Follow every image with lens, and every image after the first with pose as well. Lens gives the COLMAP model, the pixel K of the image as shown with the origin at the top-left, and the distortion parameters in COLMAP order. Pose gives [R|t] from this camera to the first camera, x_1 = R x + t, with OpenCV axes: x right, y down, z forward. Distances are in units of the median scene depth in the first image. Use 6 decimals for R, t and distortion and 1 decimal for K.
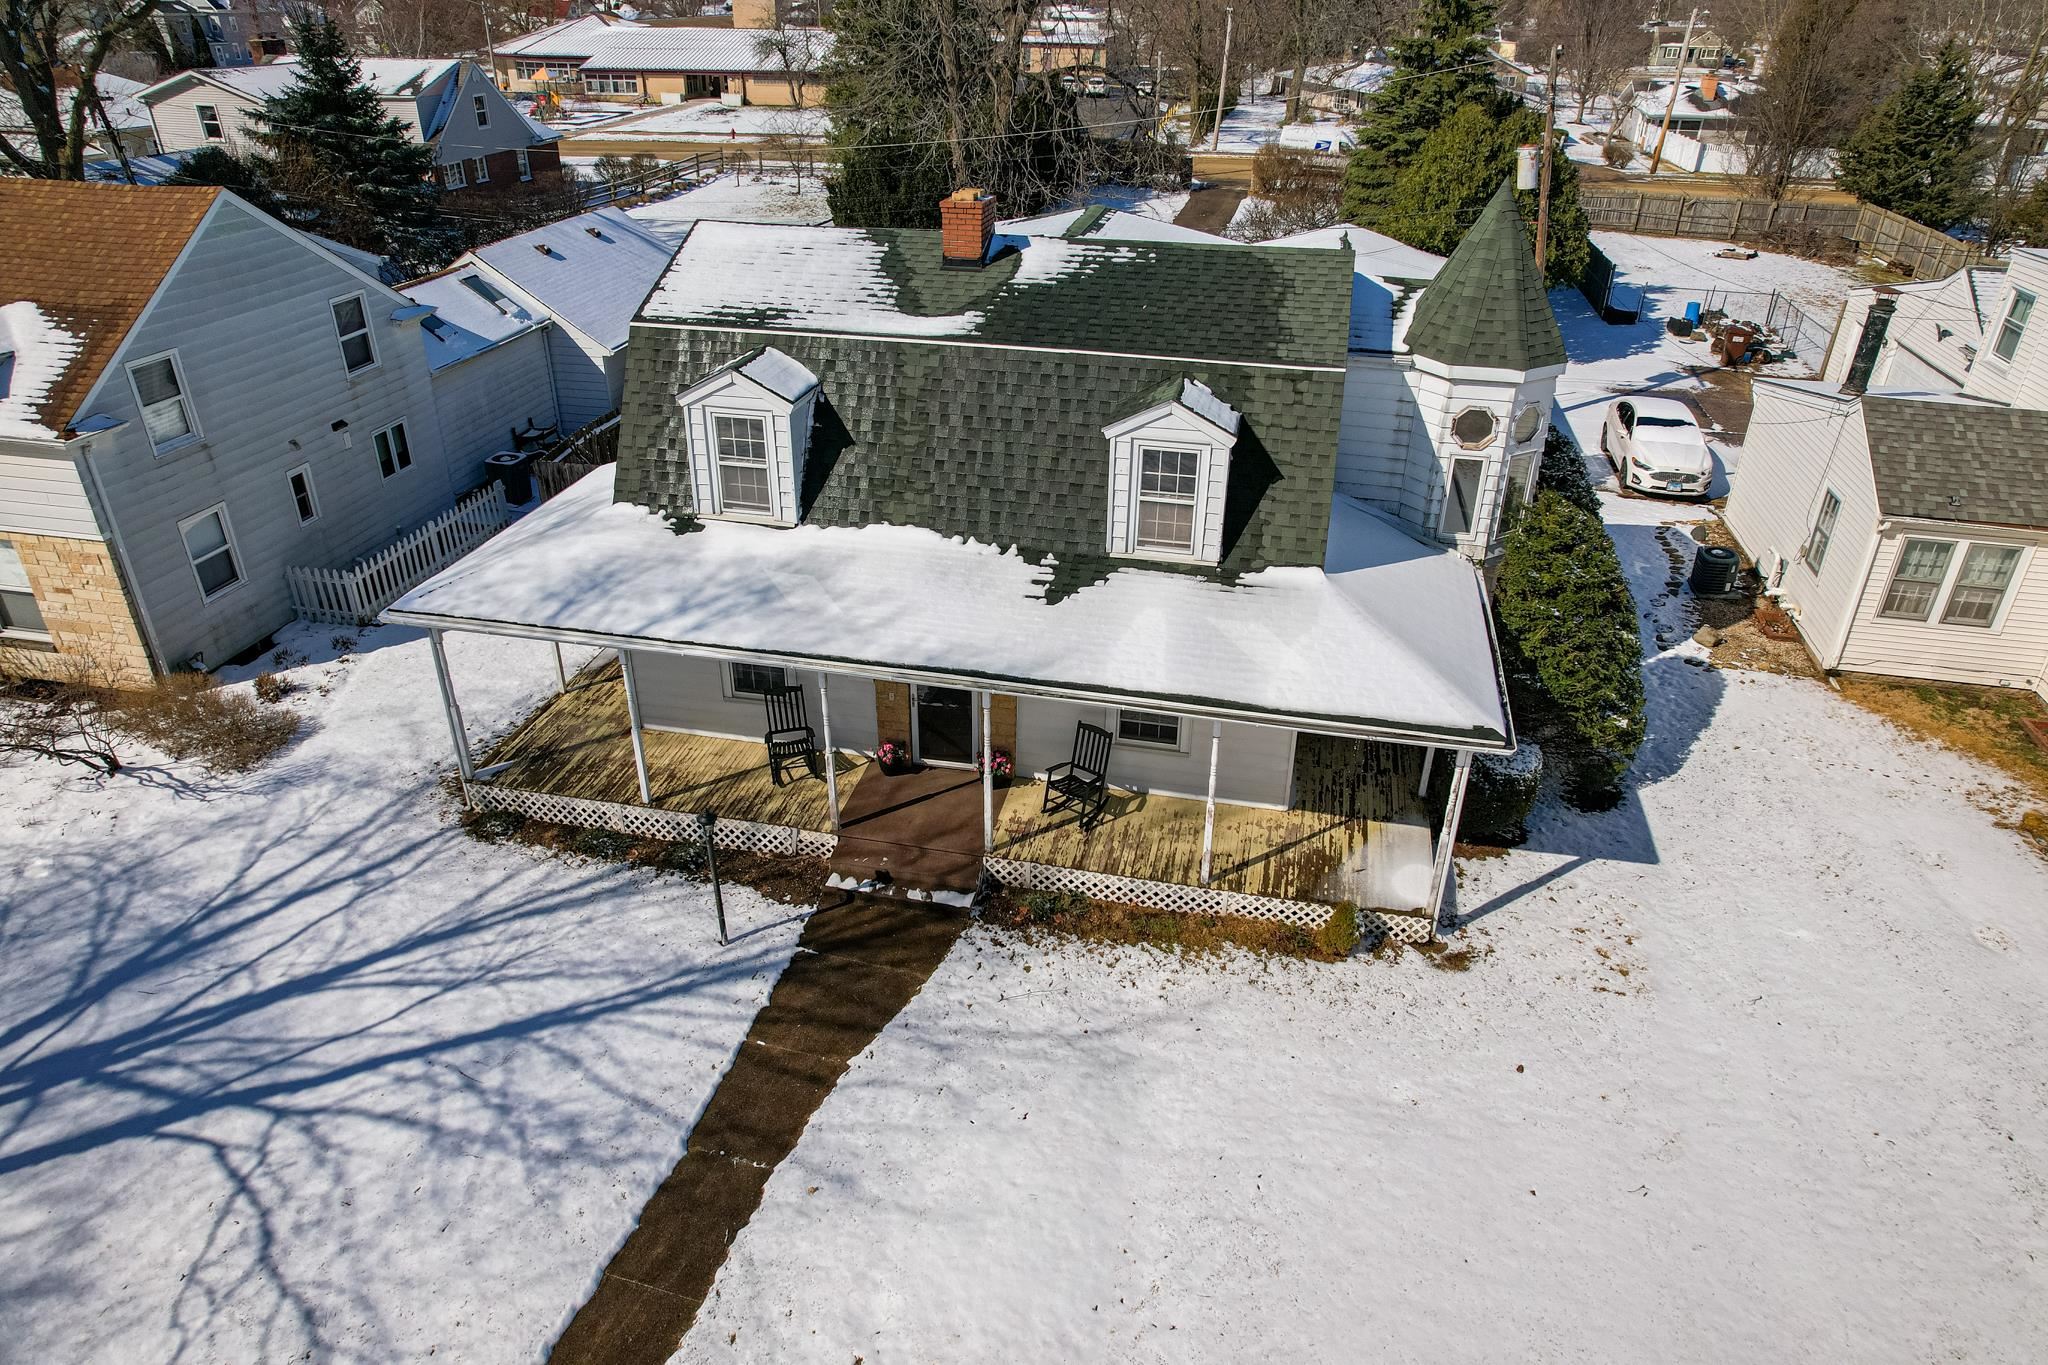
lens RADIAL K [[1305.9, 0, 1036.7], [0, 1305.9, 682.5], [0, 0, 1]] dist [-0.081503, 0.069970]
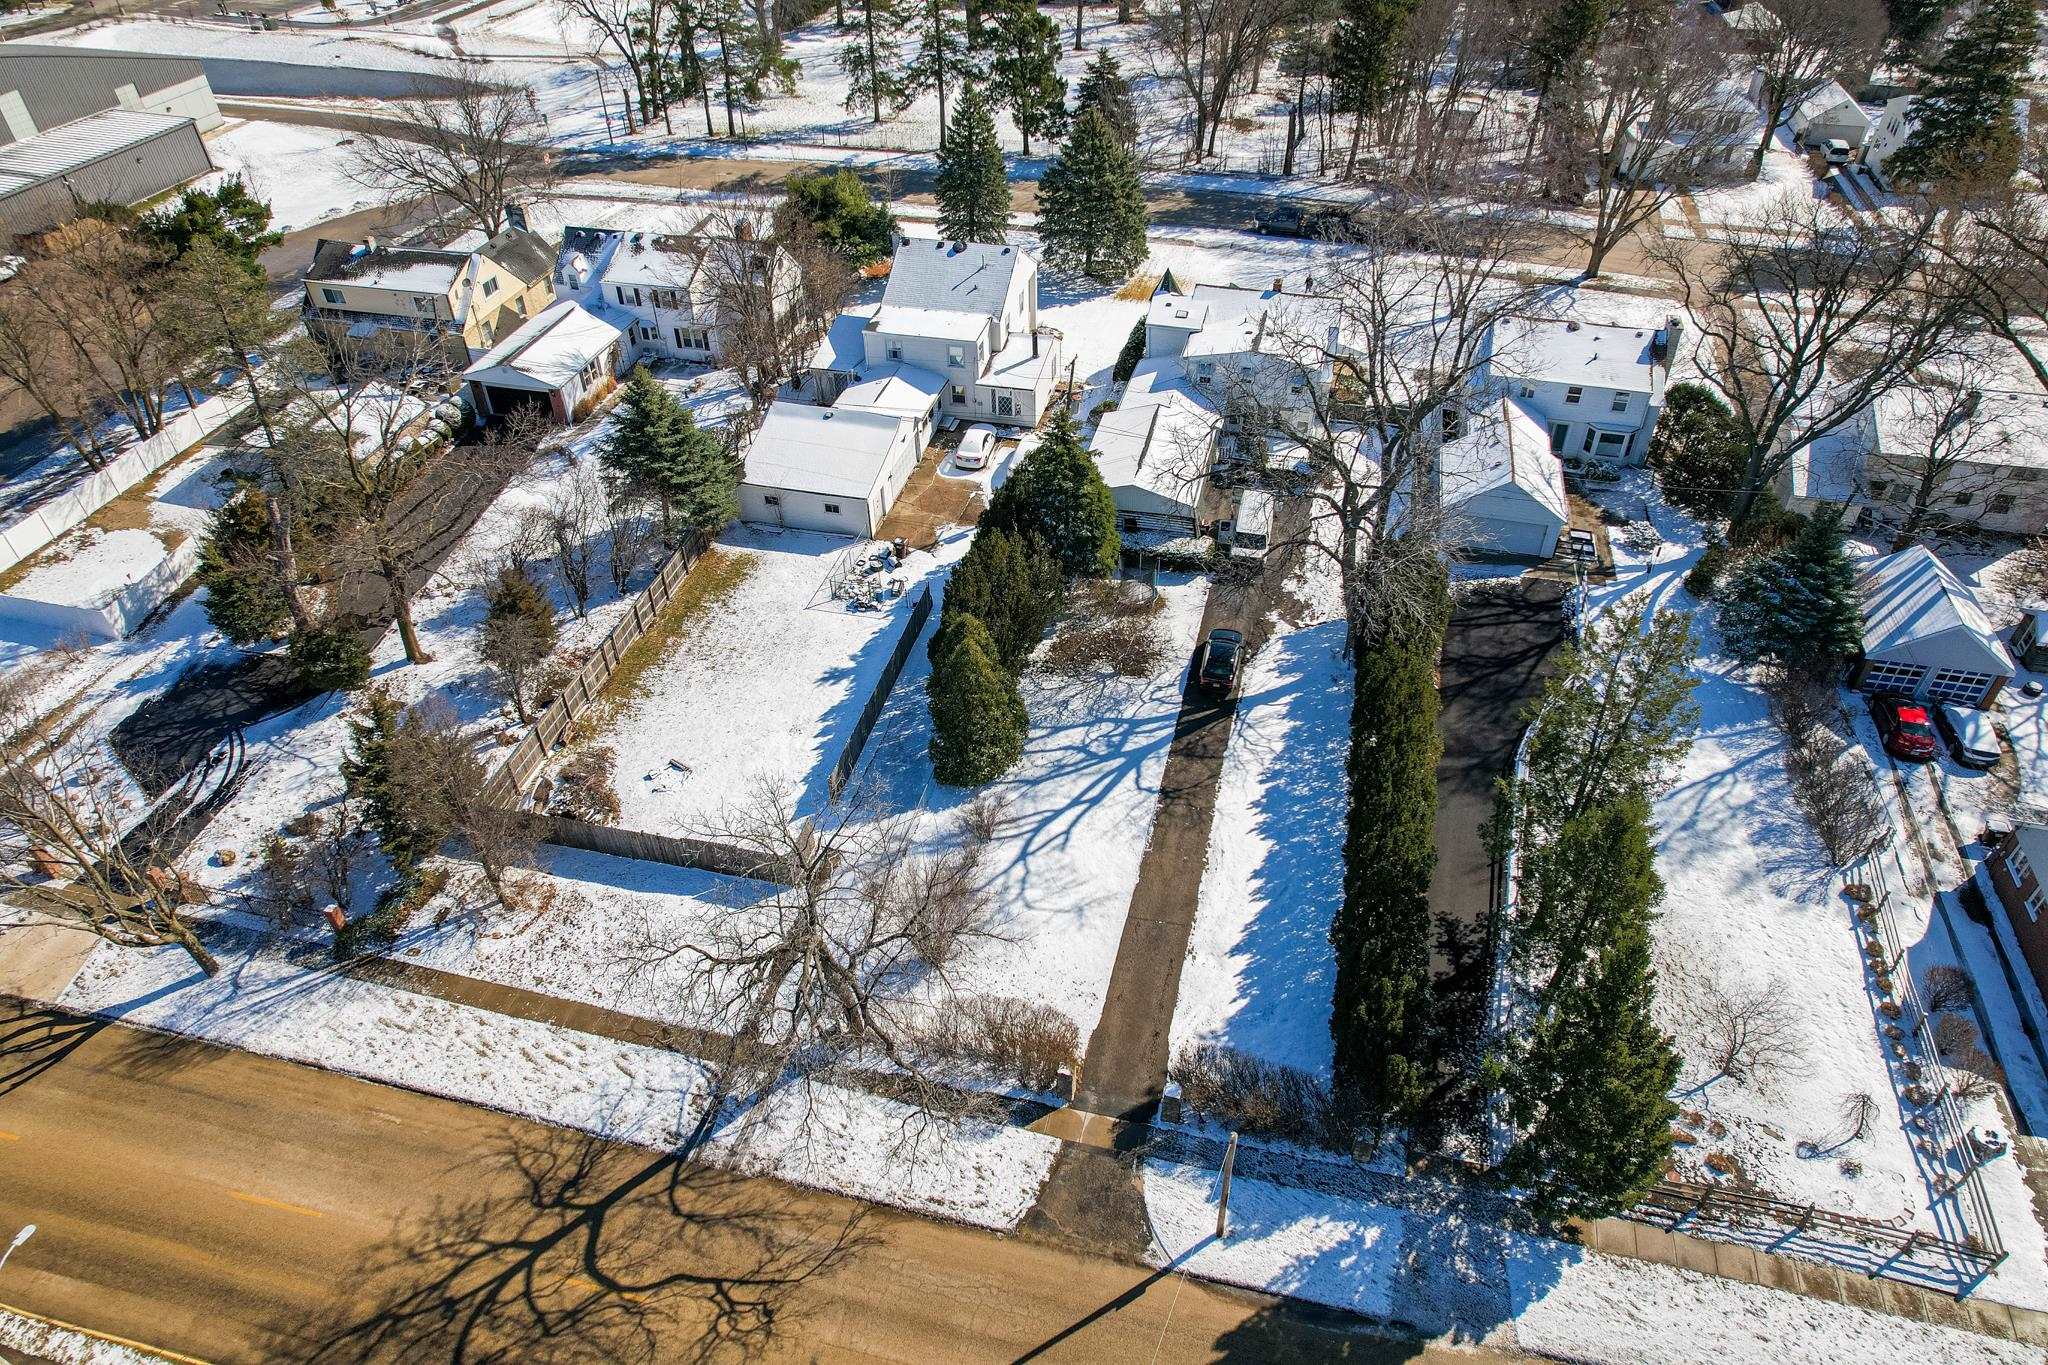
lens RADIAL K [[1305.9, 0, 1034.1], [0, 1305.9, 694.4], [0, 0, 1]] dist [-0.081503, 0.069970]
pose [[-0.999404, -0.023852, 0.024937, 0.727310], [0.014912, 0.353161, 0.935444, -4.533126], [-0.031119, 0.935258, -0.352595, 4.354250]]
